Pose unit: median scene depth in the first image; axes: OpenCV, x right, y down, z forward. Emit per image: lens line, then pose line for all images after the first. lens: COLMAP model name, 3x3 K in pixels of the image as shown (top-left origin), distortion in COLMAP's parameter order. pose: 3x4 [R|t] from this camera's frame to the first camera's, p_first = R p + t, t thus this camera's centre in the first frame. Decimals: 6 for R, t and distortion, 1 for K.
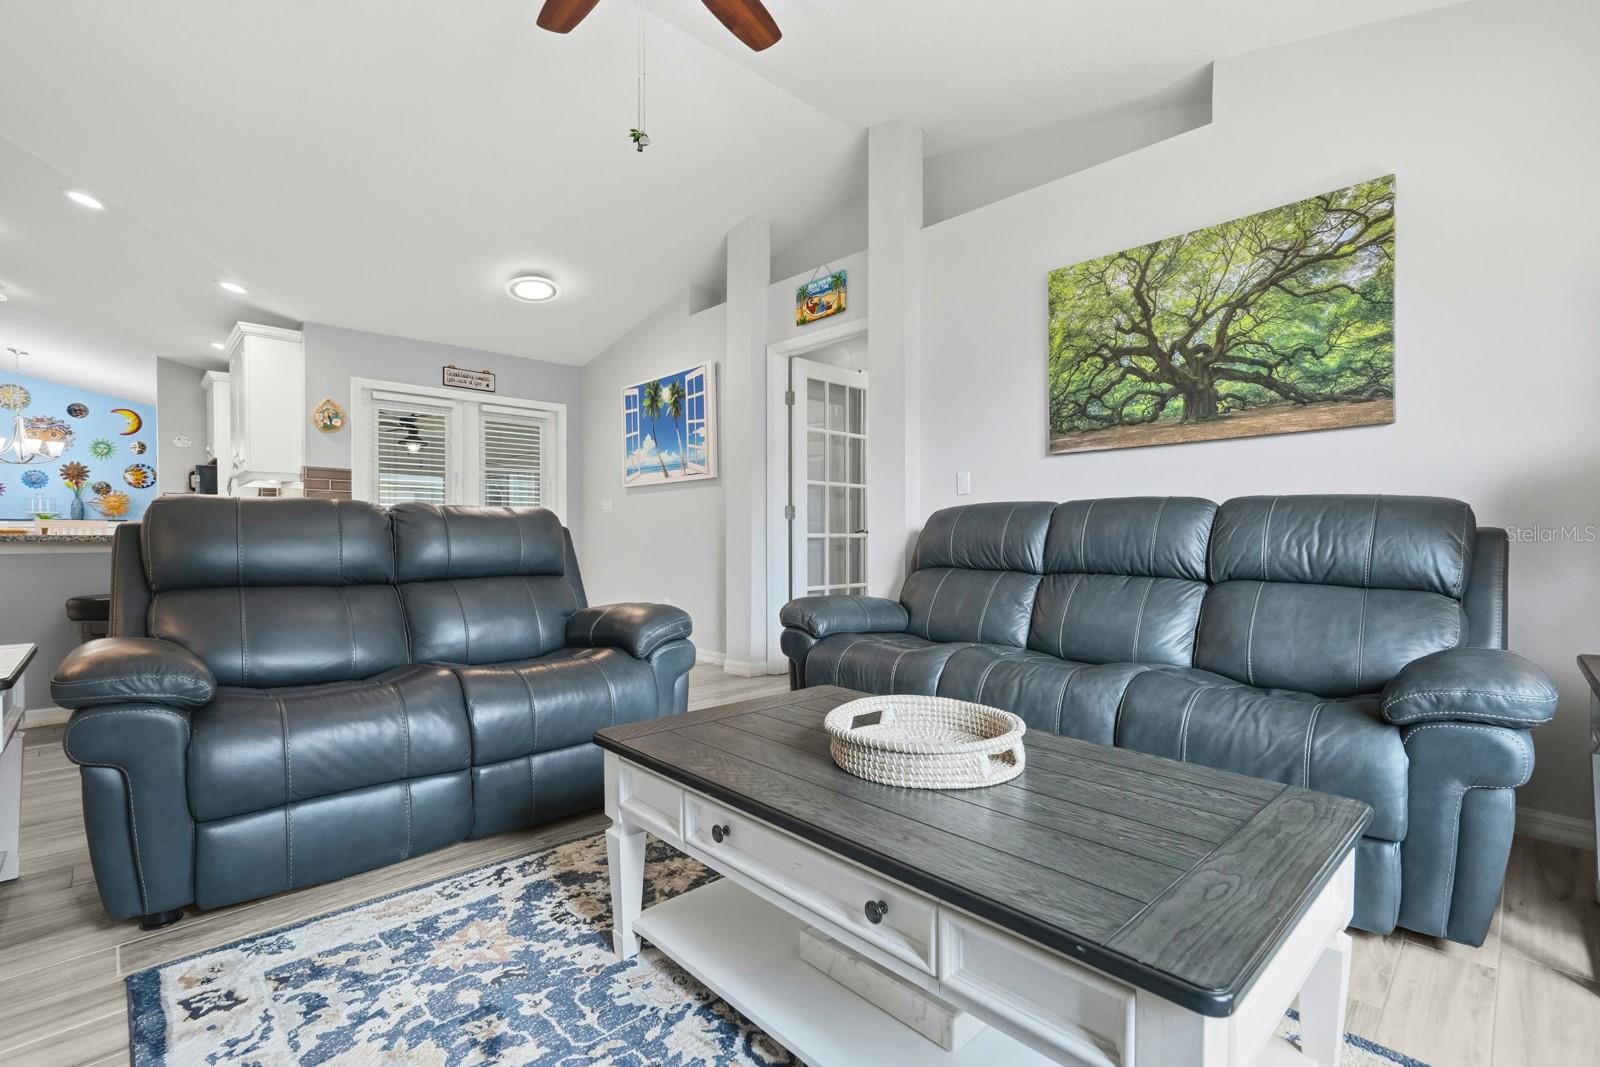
lens RADIAL K [[718.5, 0, 836.1], [0, 718.5, 545.0], [0, 0, 1]] dist [-0.017527, 0.006319]
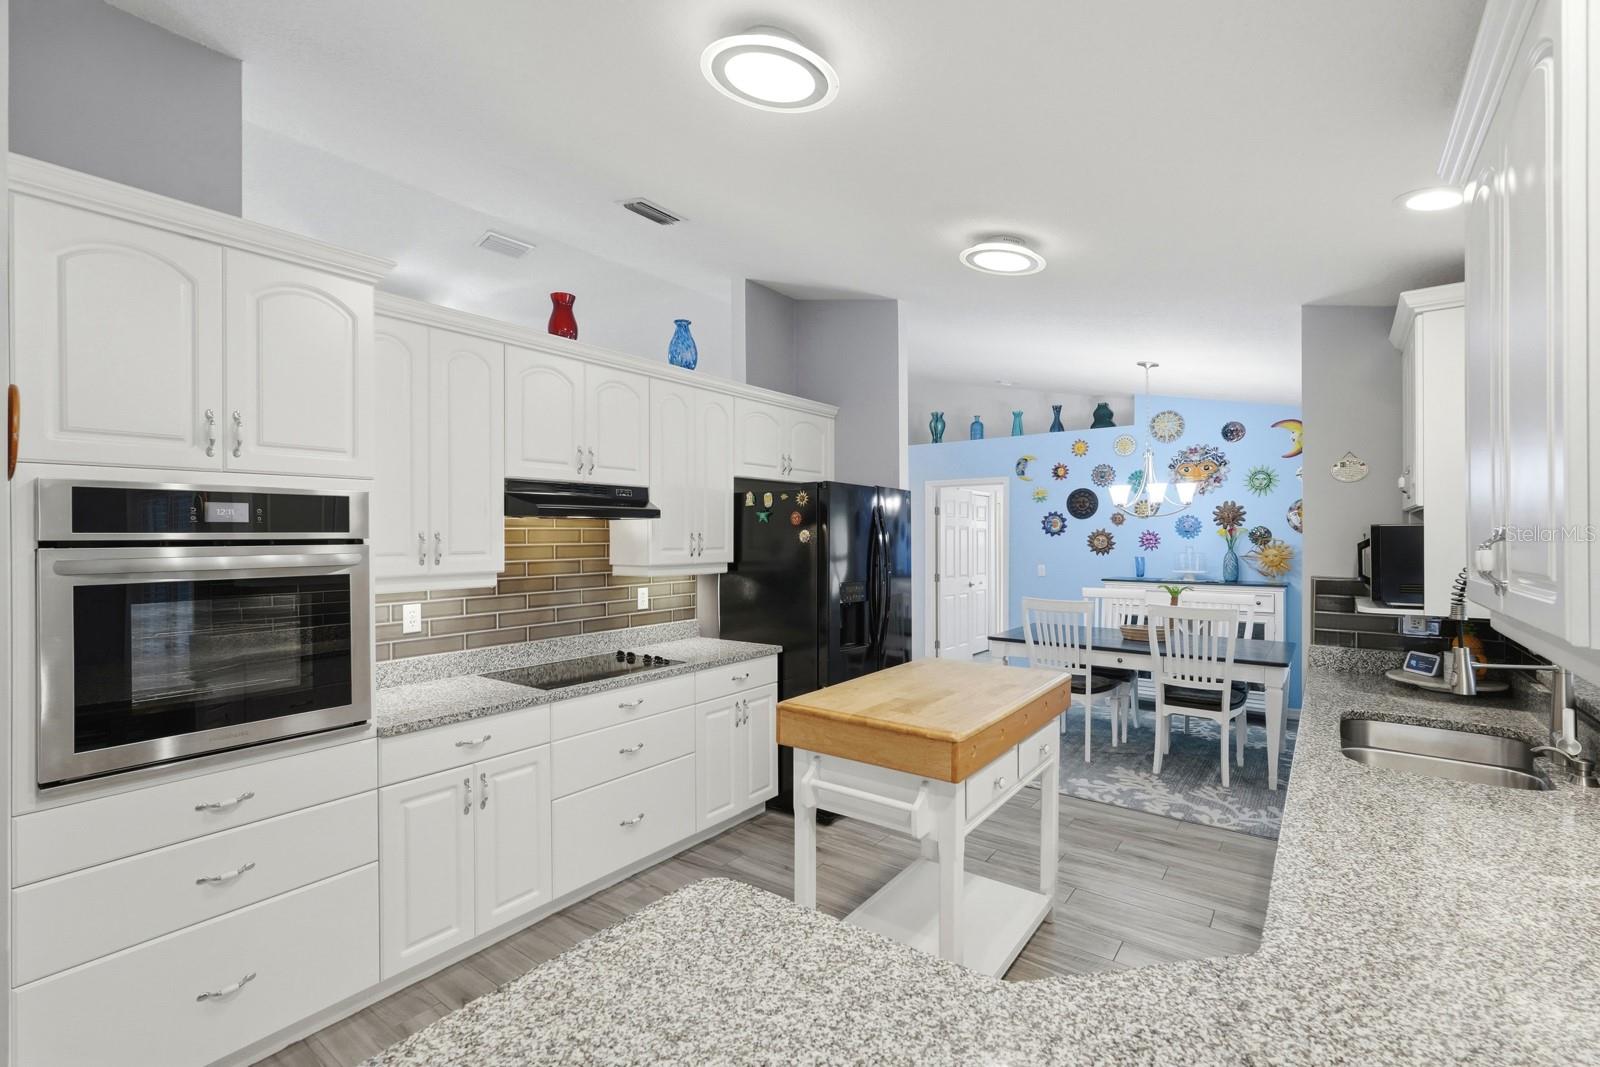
lens RADIAL K [[718.5, 0, 767.6], [0, 718.5, 533.5], [0, 0, 1]] dist [-0.017527, 0.006319]
pose [[0.105382, -0.005021, -0.994419, -1.121121], [-0.008102, 0.999950, -0.005907, -0.220707], [0.994399, 0.008679, 0.105336, 1.296426]]
